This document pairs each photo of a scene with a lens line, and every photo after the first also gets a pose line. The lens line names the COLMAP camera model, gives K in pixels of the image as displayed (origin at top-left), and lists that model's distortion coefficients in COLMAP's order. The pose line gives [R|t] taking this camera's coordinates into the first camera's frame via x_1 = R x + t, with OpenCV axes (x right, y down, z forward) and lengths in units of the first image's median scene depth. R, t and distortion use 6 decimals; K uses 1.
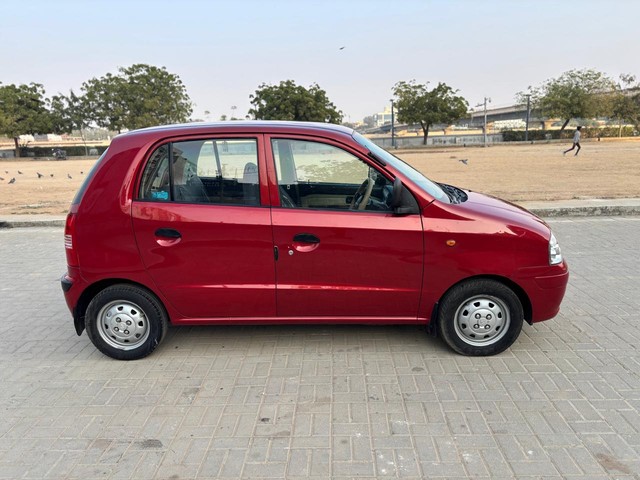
lens RADIAL K [[508.1, 0, 320.0], [0, 508.1, 240.0], [0, 0, 1]] dist [0.045550, -0.064515]
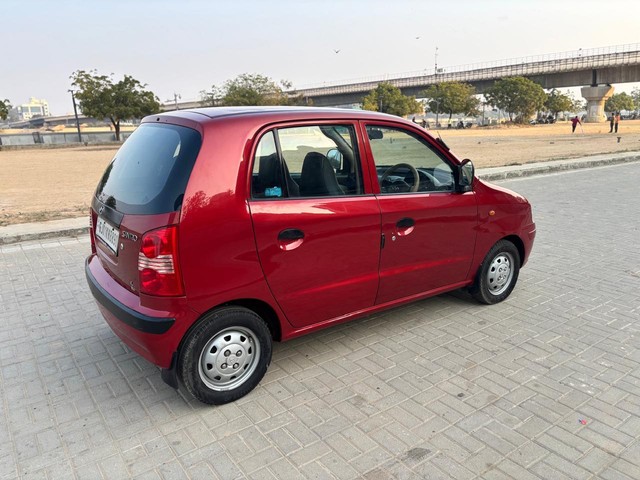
lens RADIAL K [[508.1, 0, 320.0], [0, 508.1, 240.0], [0, 0, 1]] dist [0.045550, -0.064515]
pose [[0.769853, -0.128055, 0.625243, -0.122556], [0.125080, 0.990939, 0.048943, -0.006111], [-0.625845, 0.040527, 0.778894, 0.046748]]
